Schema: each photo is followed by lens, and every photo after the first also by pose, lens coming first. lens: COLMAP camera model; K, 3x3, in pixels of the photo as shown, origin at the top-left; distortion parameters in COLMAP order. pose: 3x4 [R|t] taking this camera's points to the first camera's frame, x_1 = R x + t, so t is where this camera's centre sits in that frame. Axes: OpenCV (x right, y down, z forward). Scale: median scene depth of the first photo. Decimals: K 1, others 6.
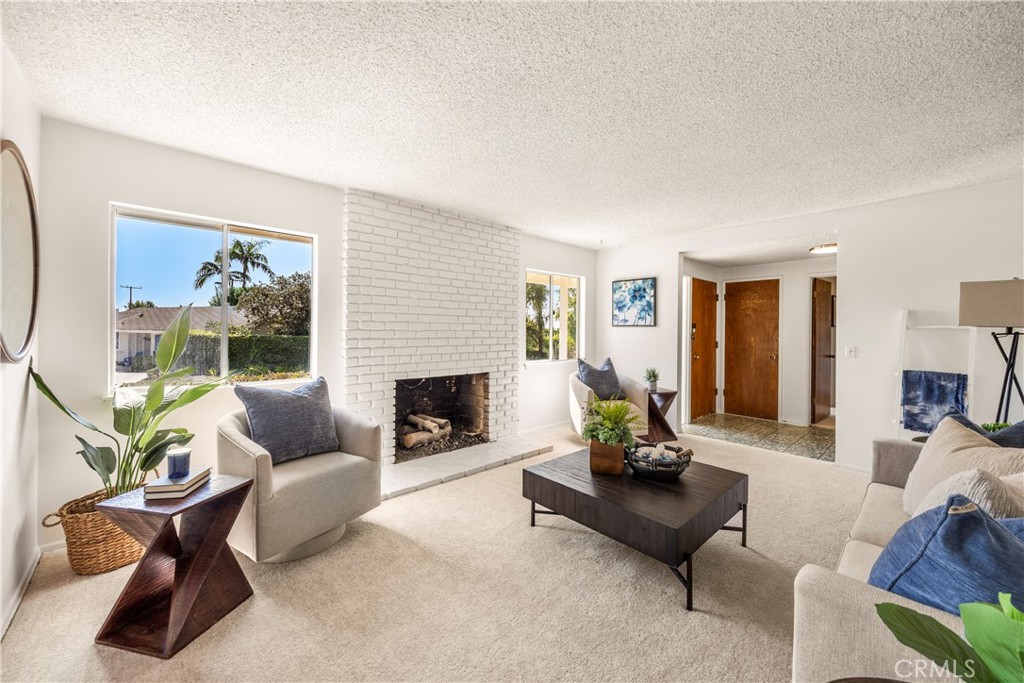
lens RADIAL K [[396.3, 0, 512.7], [0, 396.3, 334.0], [0, 0, 1]] dist [0.000176, -0.000003]
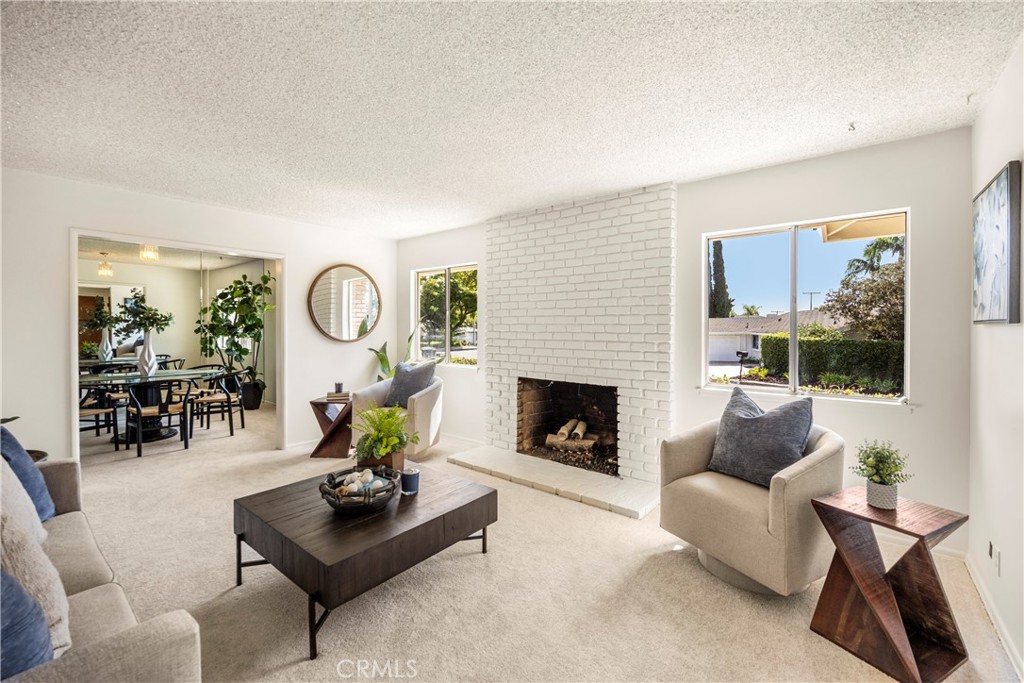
lens RADIAL K [[424.2, 0, 512.3], [0, 424.2, 334.2], [0, 0, 1]] dist [-0.000920, -0.000027]
pose [[0.152959, 0.007366, -0.988205, 0.788837], [-0.015252, 0.999871, 0.005092, -0.007727], [0.988115, 0.014293, 0.153052, 0.726904]]
